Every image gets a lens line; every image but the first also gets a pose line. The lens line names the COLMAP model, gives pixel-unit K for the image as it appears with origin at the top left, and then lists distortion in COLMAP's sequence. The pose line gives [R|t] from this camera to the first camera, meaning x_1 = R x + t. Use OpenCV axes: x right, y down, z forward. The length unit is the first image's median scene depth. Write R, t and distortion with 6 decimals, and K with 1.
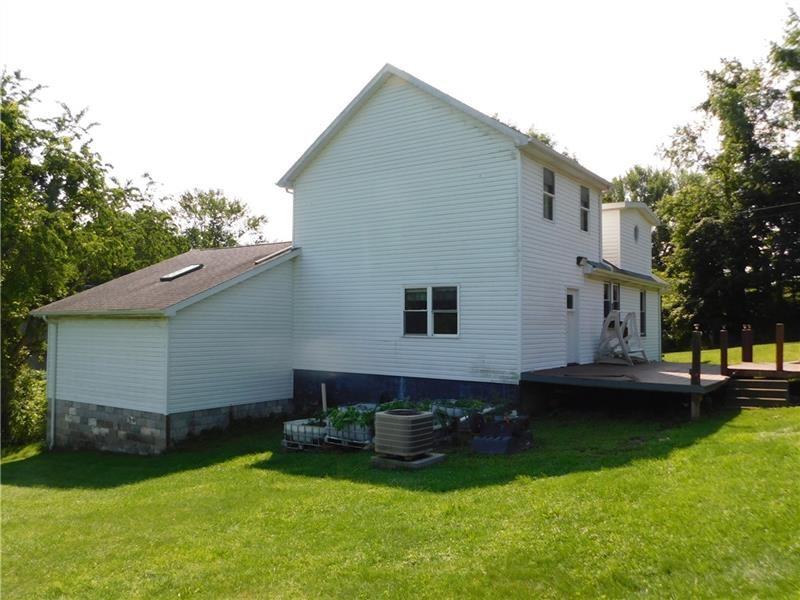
lens RADIAL K [[650.1, 0, 400.2], [0, 650.1, 301.1], [0, 0, 1]] dist [-0.008957, -0.002179]
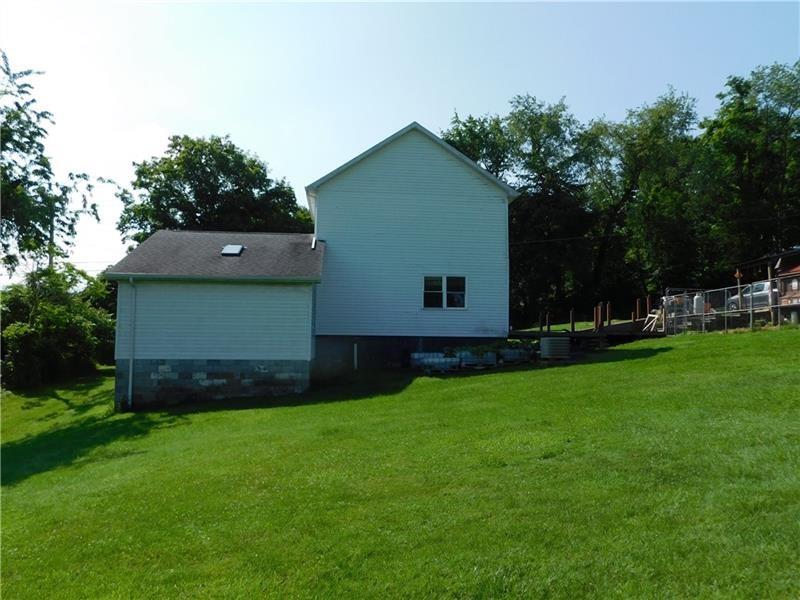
lens RADIAL K [[650.1, 0, 400.9], [0, 650.1, 299.4], [0, 0, 1]] dist [-0.008957, -0.002179]
pose [[0.754748, 0.052146, 0.653940, -1.012301], [-0.025774, 0.998423, -0.049869, 0.109345], [-0.655509, 0.020783, 0.754901, -0.073155]]
